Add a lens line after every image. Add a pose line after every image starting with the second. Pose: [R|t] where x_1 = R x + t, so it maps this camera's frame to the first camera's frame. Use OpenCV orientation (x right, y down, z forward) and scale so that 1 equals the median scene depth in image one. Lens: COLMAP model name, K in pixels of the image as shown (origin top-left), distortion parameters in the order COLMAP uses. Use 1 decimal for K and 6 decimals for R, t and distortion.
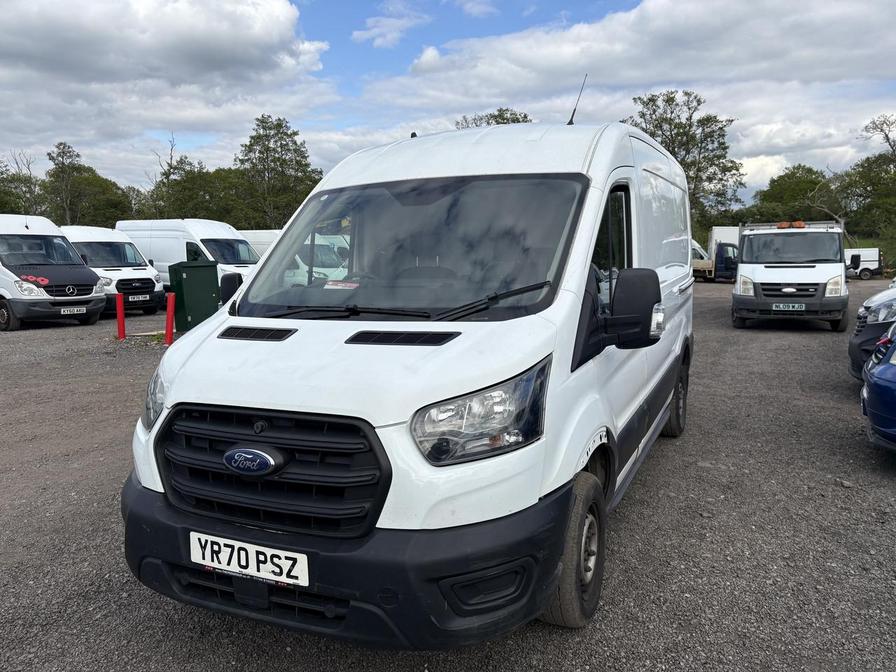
lens RADIAL K [[691.2, 0, 448.7], [0, 691.2, 331.0], [0, 0, 1]] dist [0.032343, -0.028566]
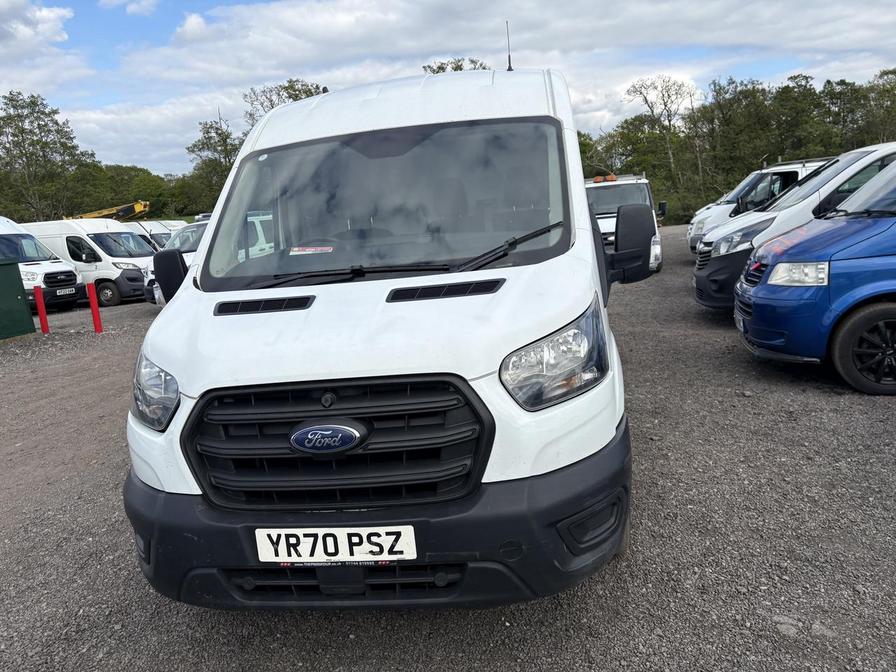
lens RADIAL K [[691.2, 0, 445.5], [0, 691.2, 338.4], [0, 0, 1]] dist [0.032343, -0.028566]
pose [[0.957307, -0.118051, 0.263870, -0.299872], [0.105853, 0.992568, 0.060028, 0.017455], [-0.268996, -0.029534, 0.962688, 0.079748]]
